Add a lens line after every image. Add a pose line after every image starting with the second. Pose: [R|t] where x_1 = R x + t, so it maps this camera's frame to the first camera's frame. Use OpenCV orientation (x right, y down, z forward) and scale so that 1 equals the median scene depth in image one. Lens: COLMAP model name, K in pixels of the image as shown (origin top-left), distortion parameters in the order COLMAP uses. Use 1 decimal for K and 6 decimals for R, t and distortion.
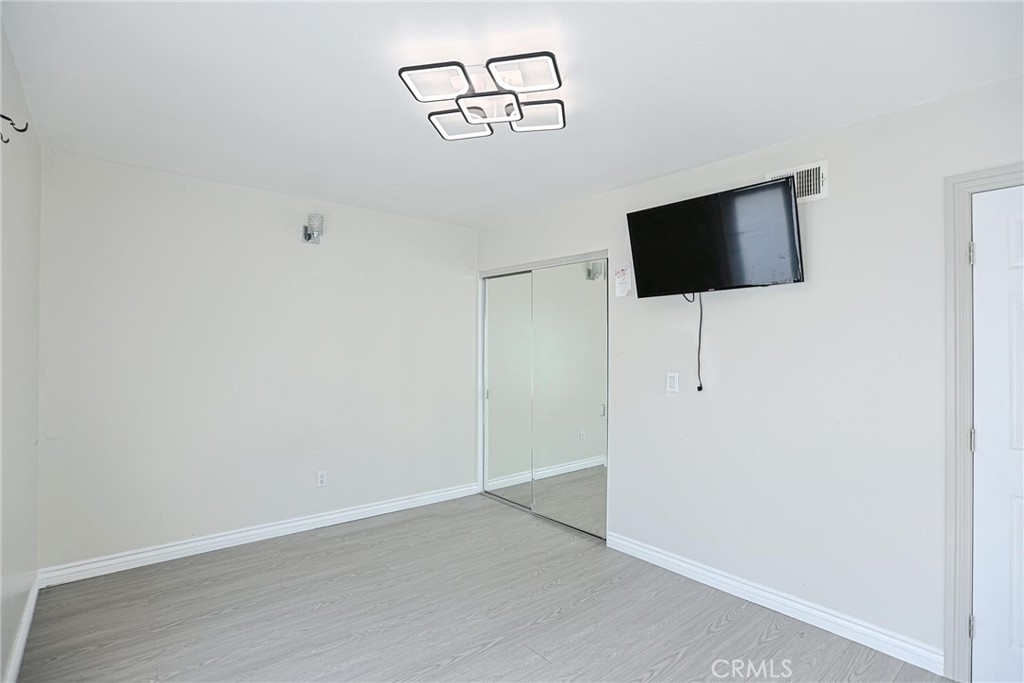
lens RADIAL K [[502.4, 0, 512.1], [0, 502.4, 341.0], [0, 0, 1]] dist [-0.049810, 0.017232]
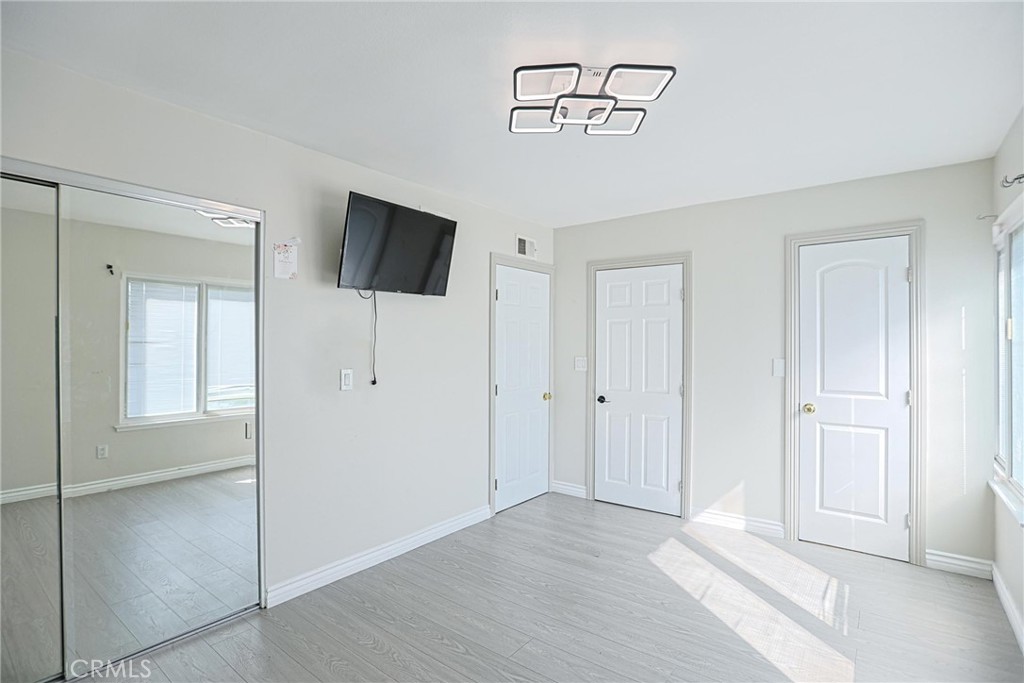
lens RADIAL K [[502.4, 0, 511.2], [0, 502.4, 342.3], [0, 0, 1]] dist [-0.049810, 0.017232]
pose [[-0.220926, 0.001369, 0.975290, -0.680699], [-0.008788, 0.999956, -0.003394, 0.011452], [-0.975251, -0.009321, -0.220904, 0.901277]]
